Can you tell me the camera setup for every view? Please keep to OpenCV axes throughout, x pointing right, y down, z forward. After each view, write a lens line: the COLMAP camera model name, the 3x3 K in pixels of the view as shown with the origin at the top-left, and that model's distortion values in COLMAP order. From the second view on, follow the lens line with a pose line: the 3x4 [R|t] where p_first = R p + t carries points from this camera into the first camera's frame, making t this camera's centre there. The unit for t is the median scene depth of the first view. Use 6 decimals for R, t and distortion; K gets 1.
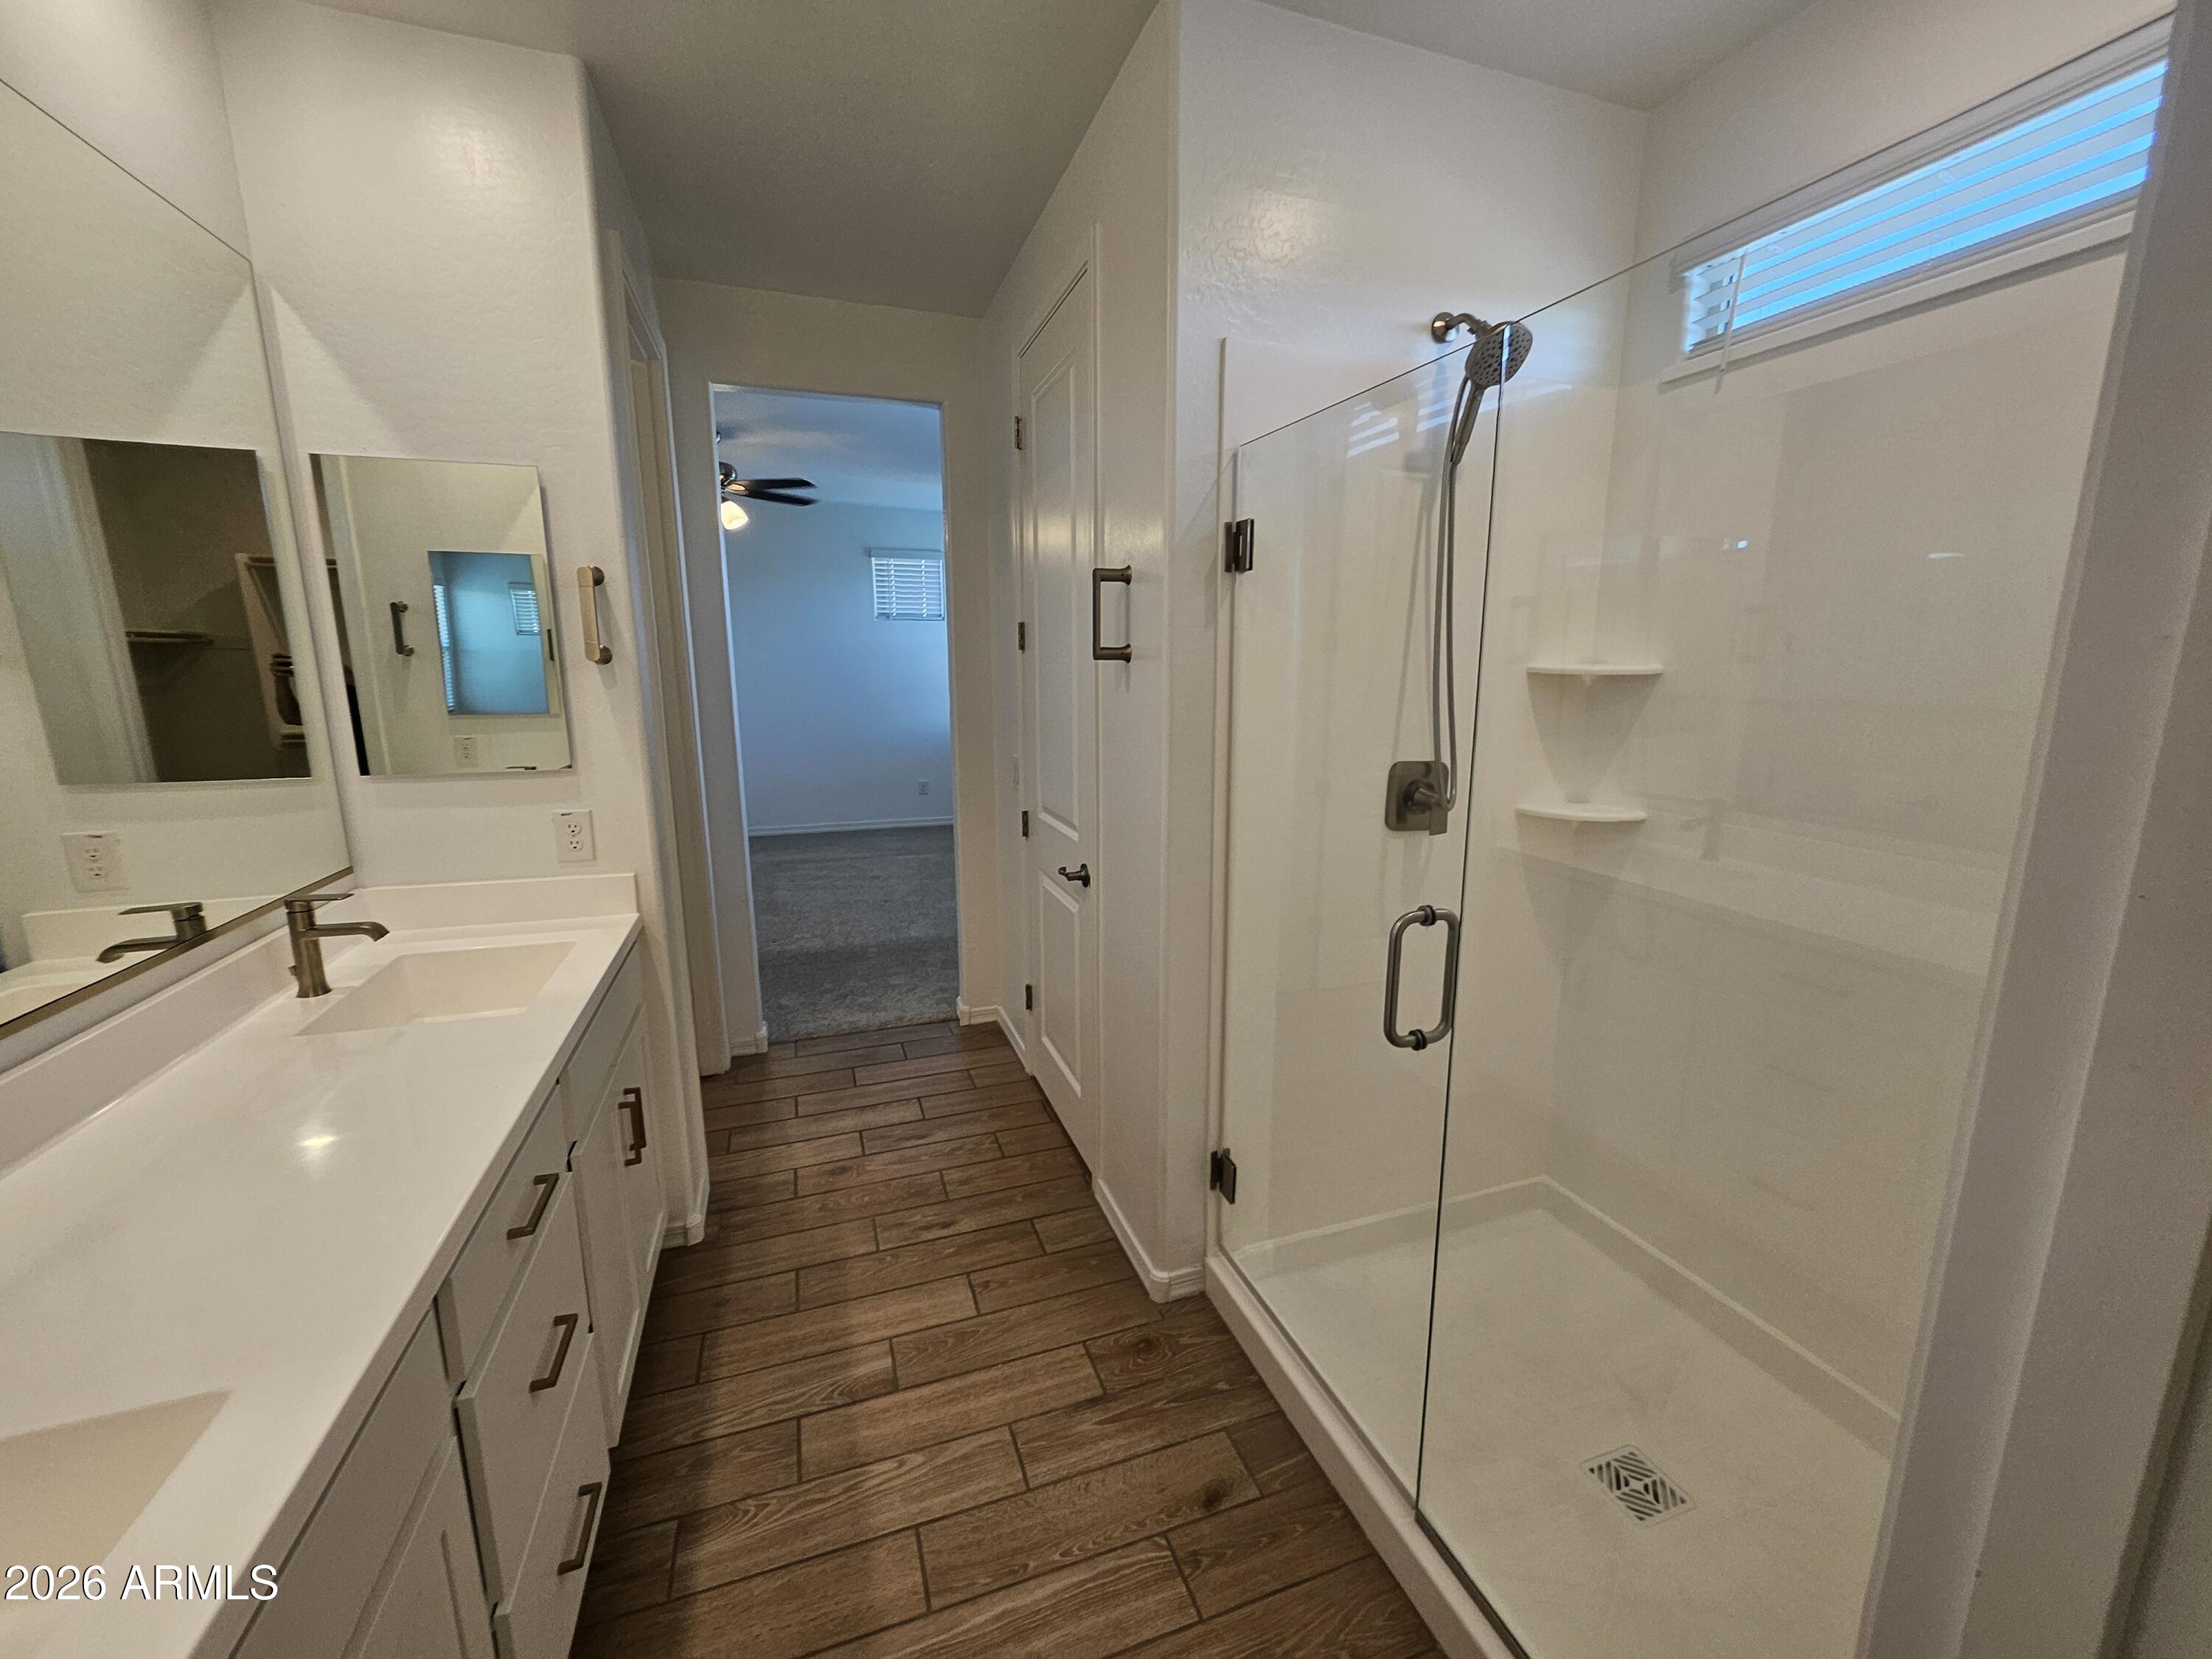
lens RADIAL K [[895.9, 0, 1117.6], [0, 895.9, 832.0], [0, 0, 1]] dist [-0.012598, -0.000106]
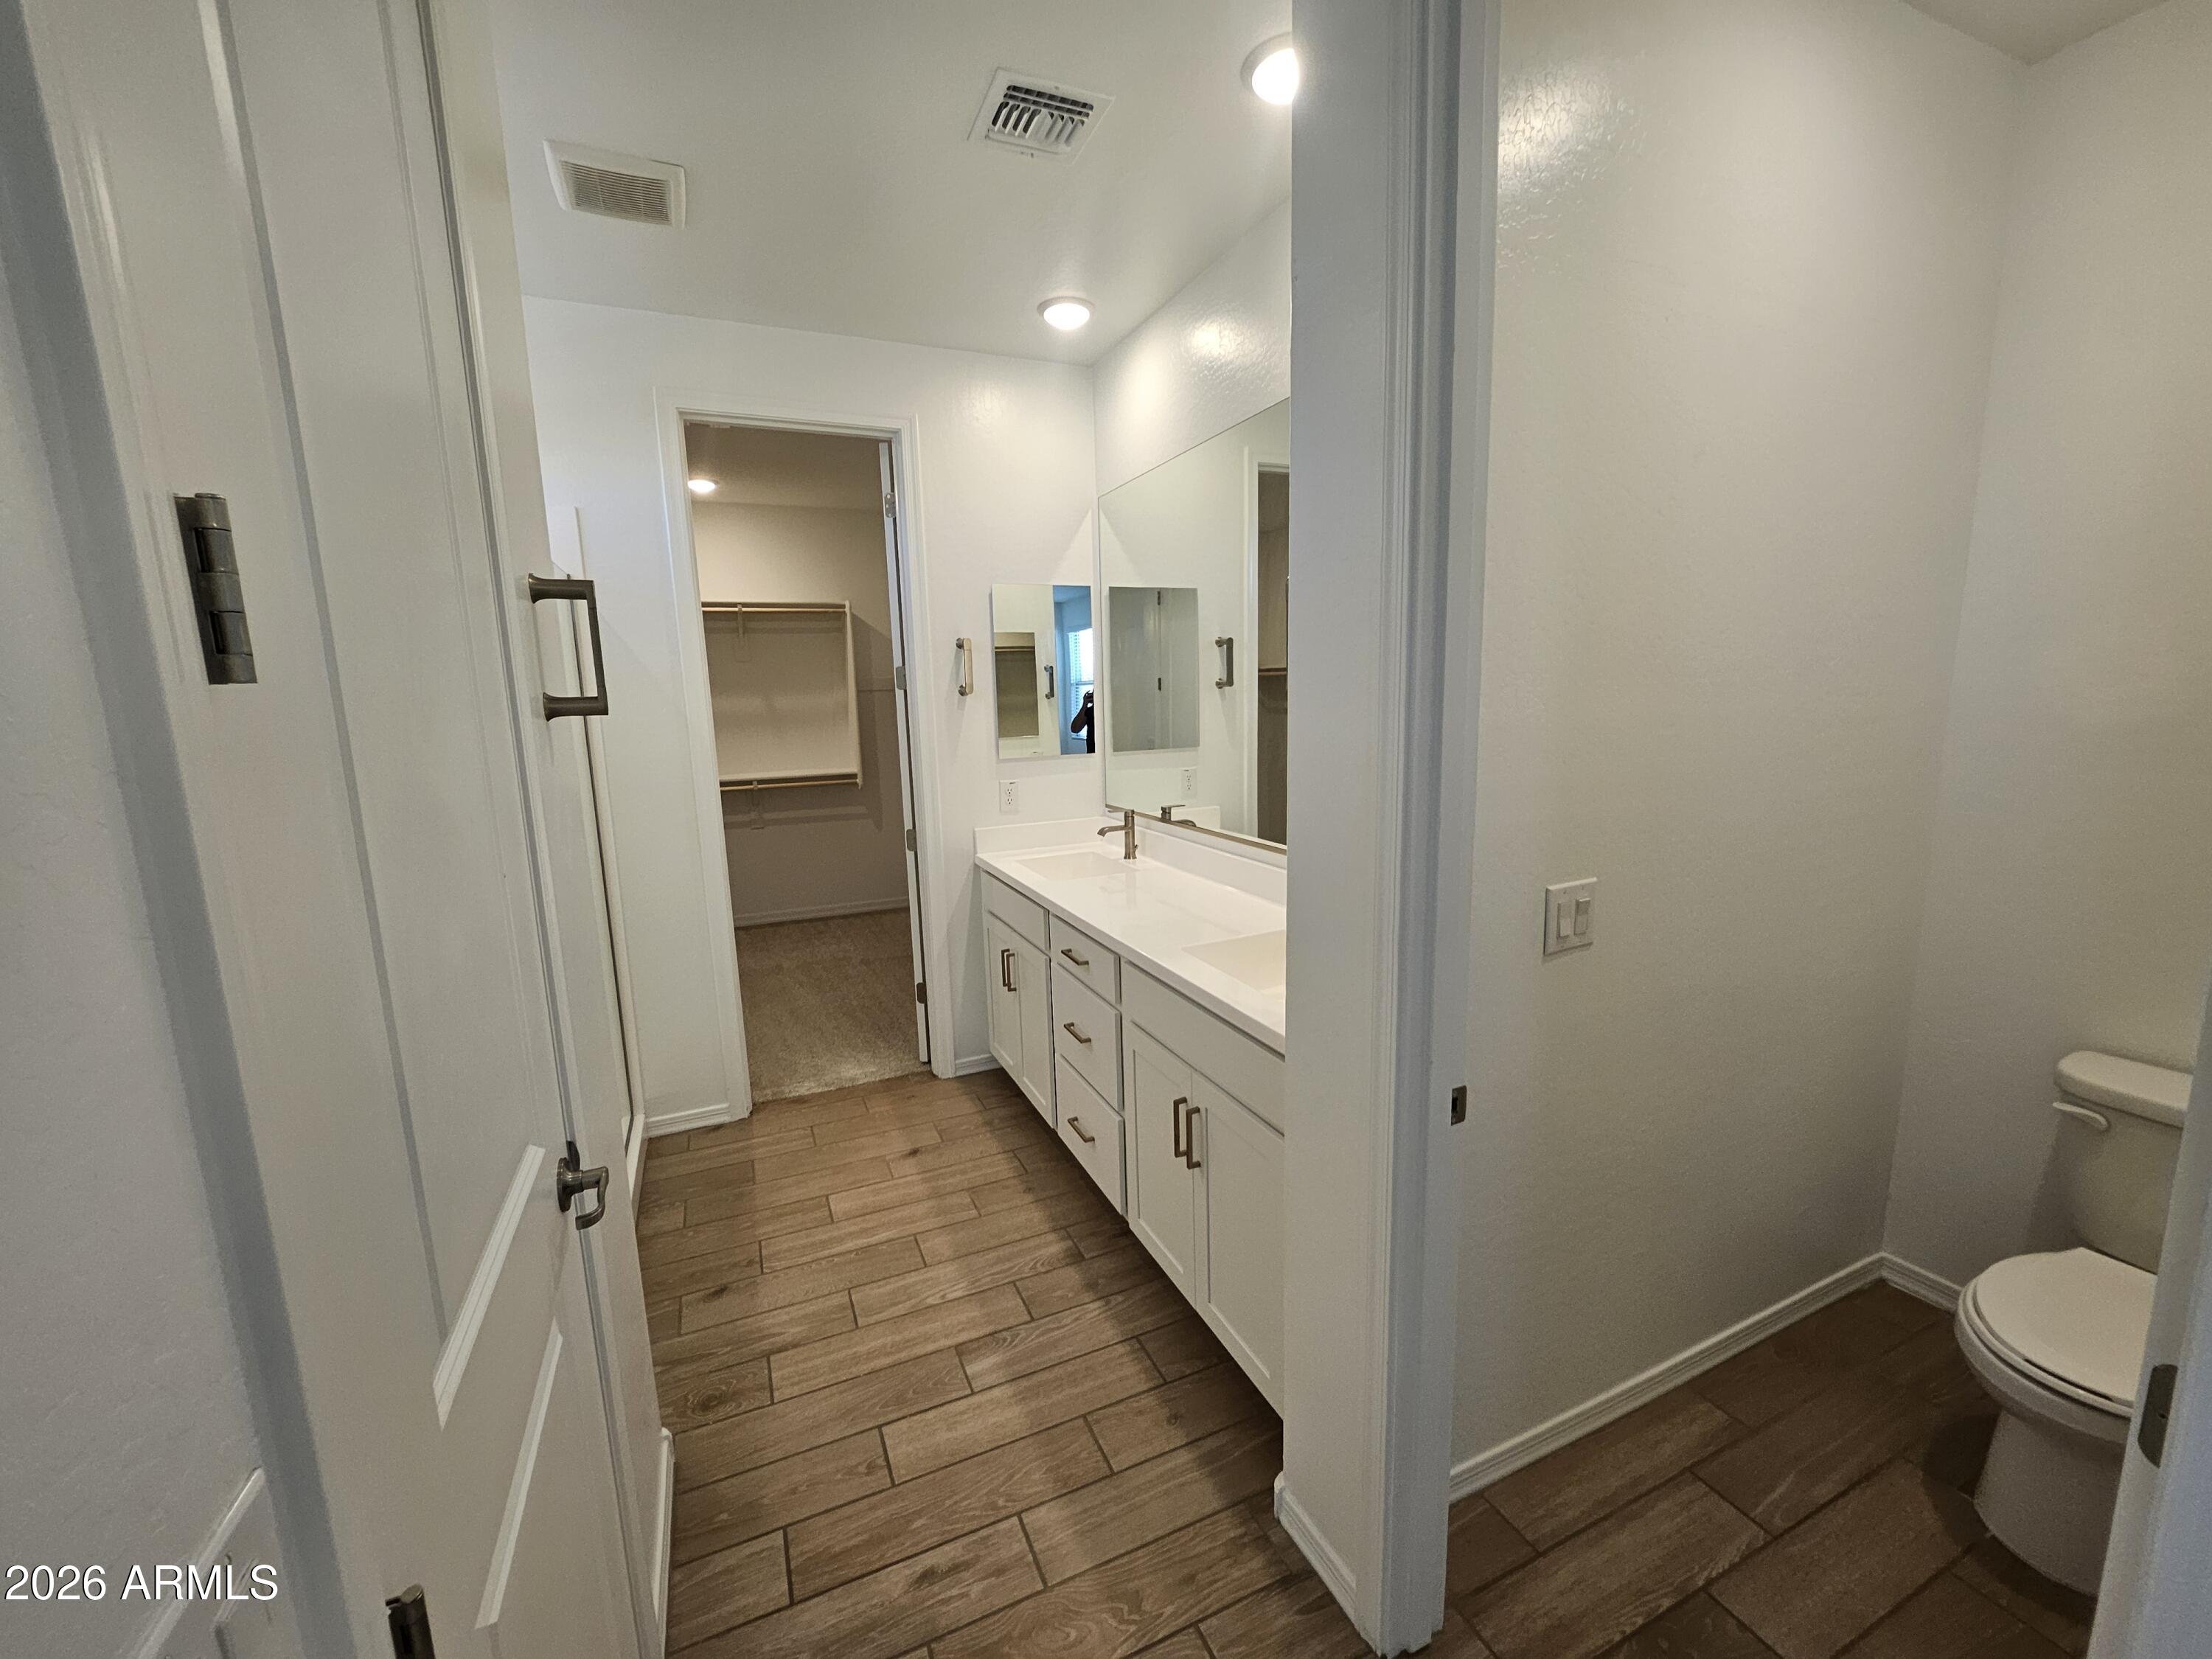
lens RADIAL K [[877.2, 0, 1103.3], [0, 877.2, 832.7], [0, 0, 1]] dist [-0.010087, 0.000256]
pose [[-0.997163, 0.036592, -0.065784, -0.421945], [0.011798, 0.939075, 0.343511, -0.397058], [0.074346, 0.341760, -0.936842, 2.007574]]
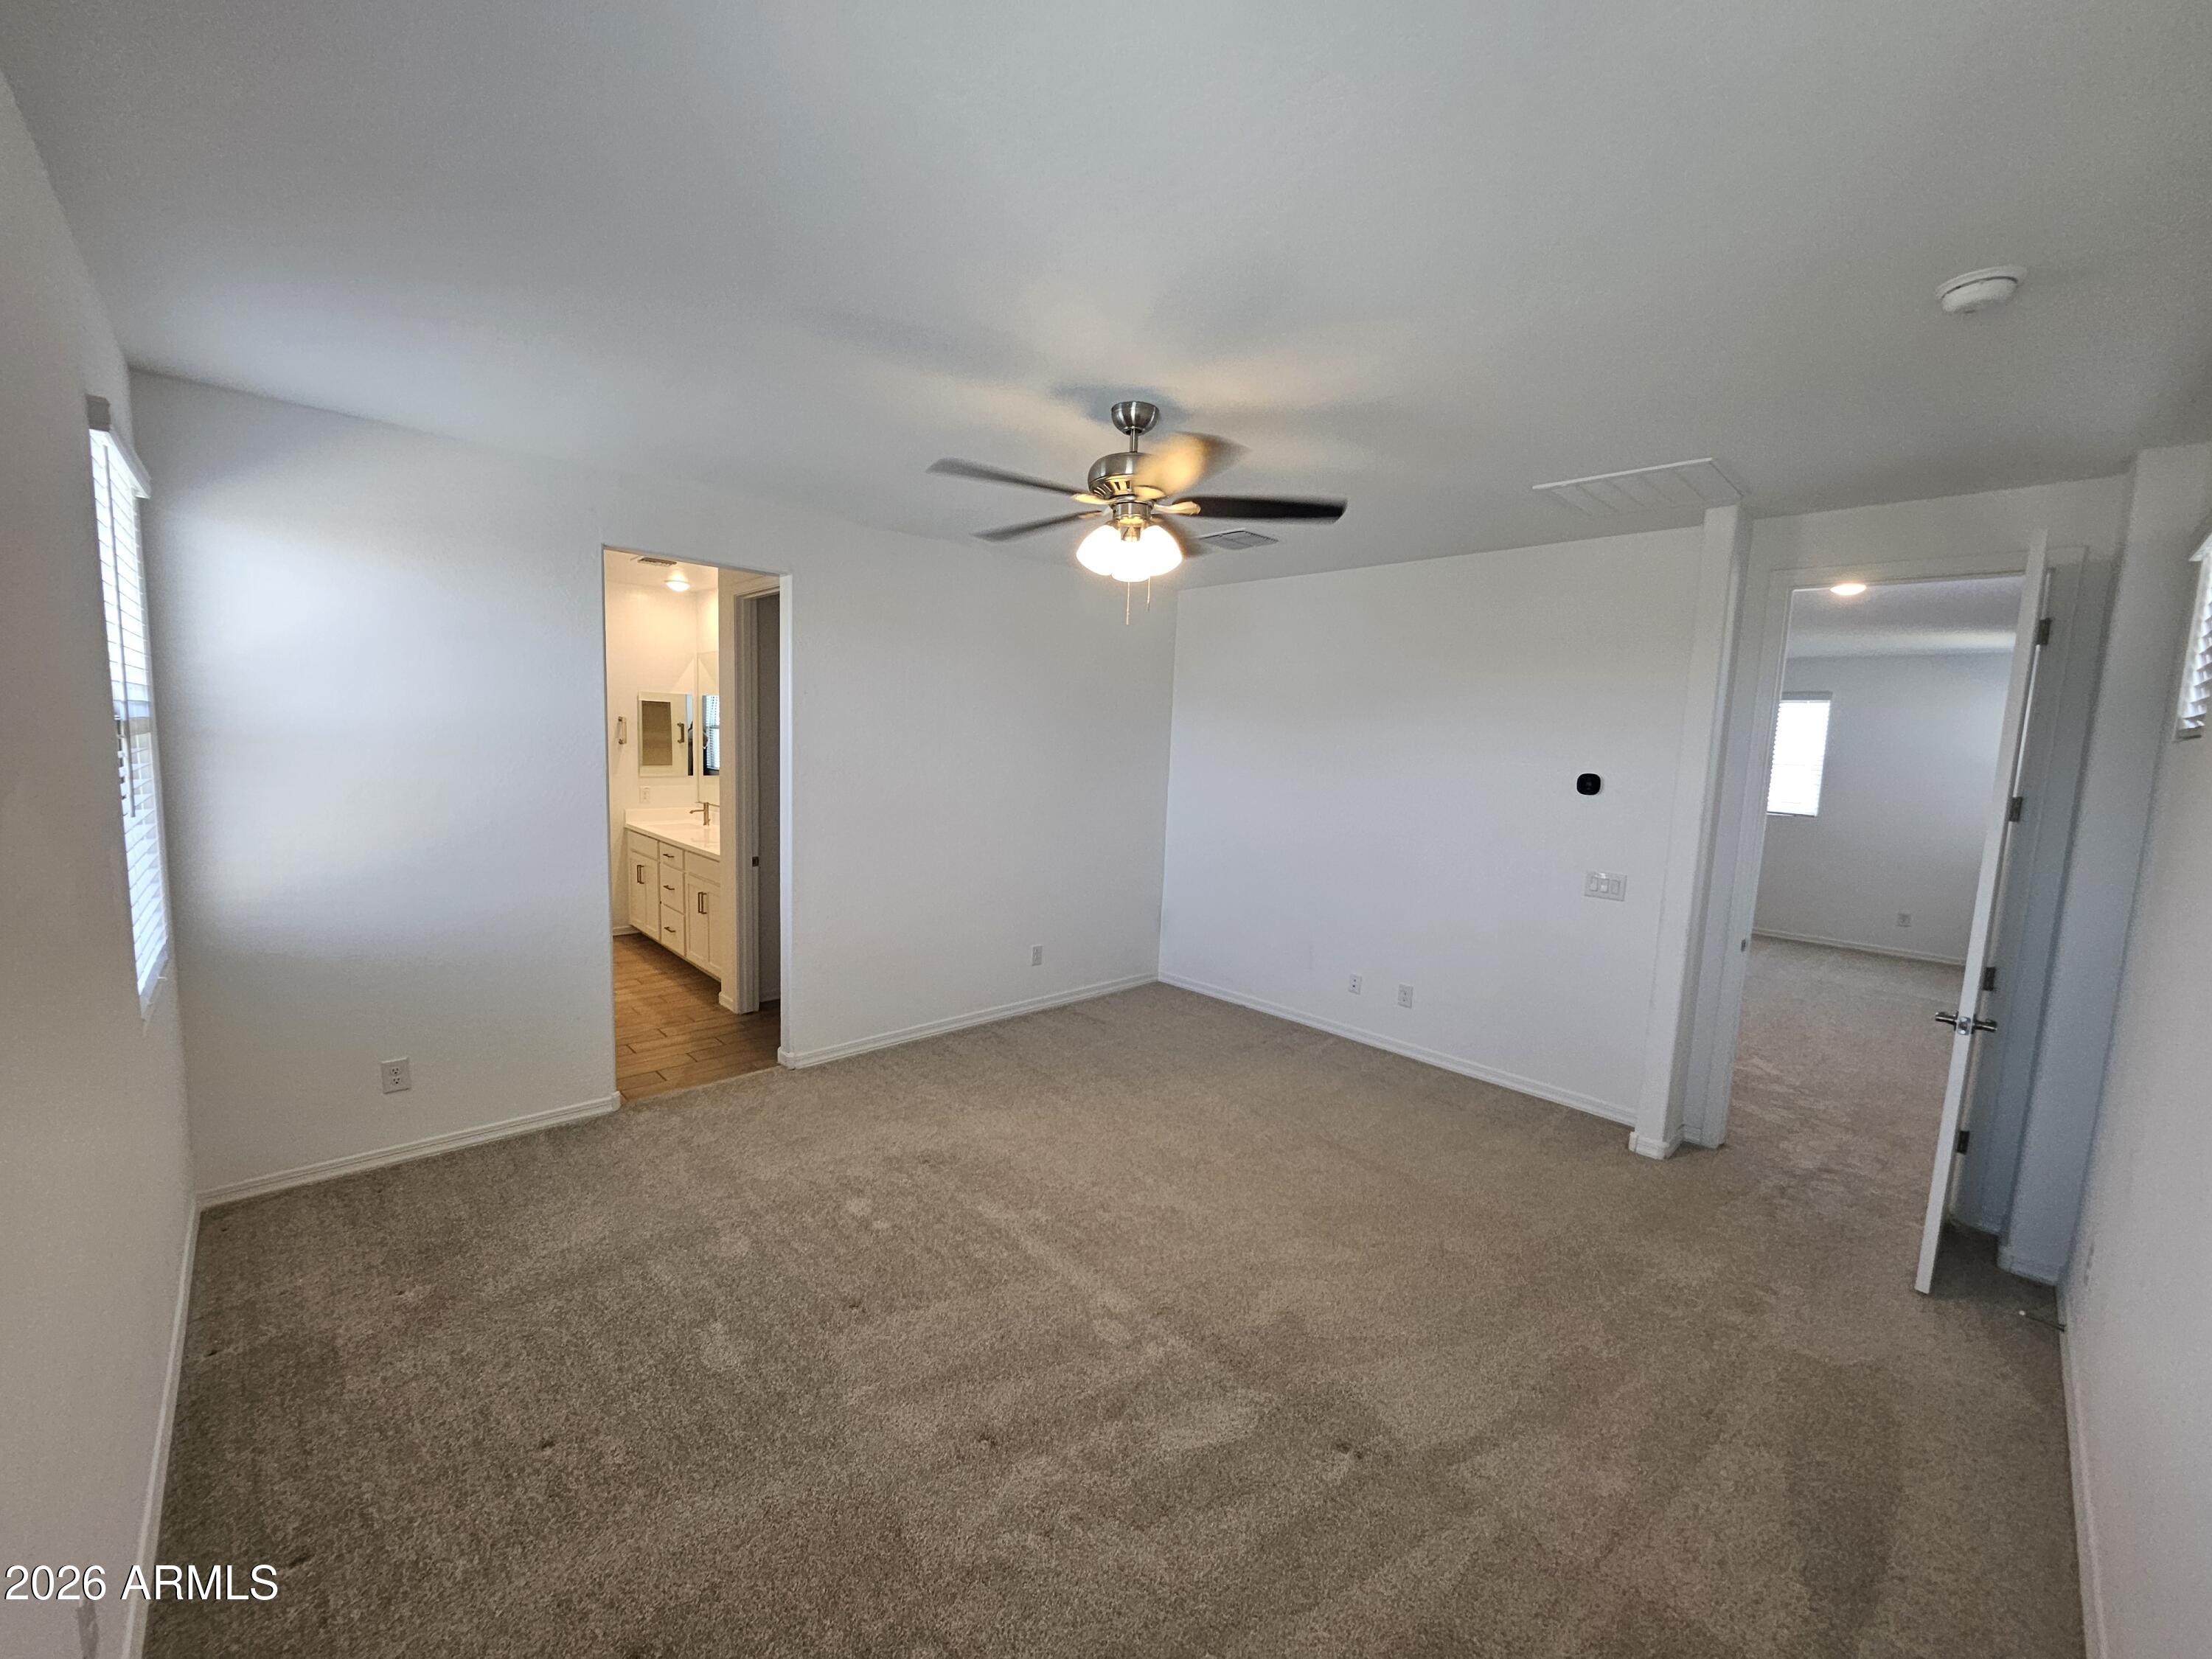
lens RADIAL K [[877.2, 0, 1103.3], [0, 877.2, 832.7], [0, 0, 1]] dist [-0.010087, 0.000256]
pose [[-0.913293, 0.006005, -0.407259, -0.630876], [-0.117928, 0.953165, 0.278513, -0.994570], [0.389858, 0.302391, -0.869811, 4.480701]]
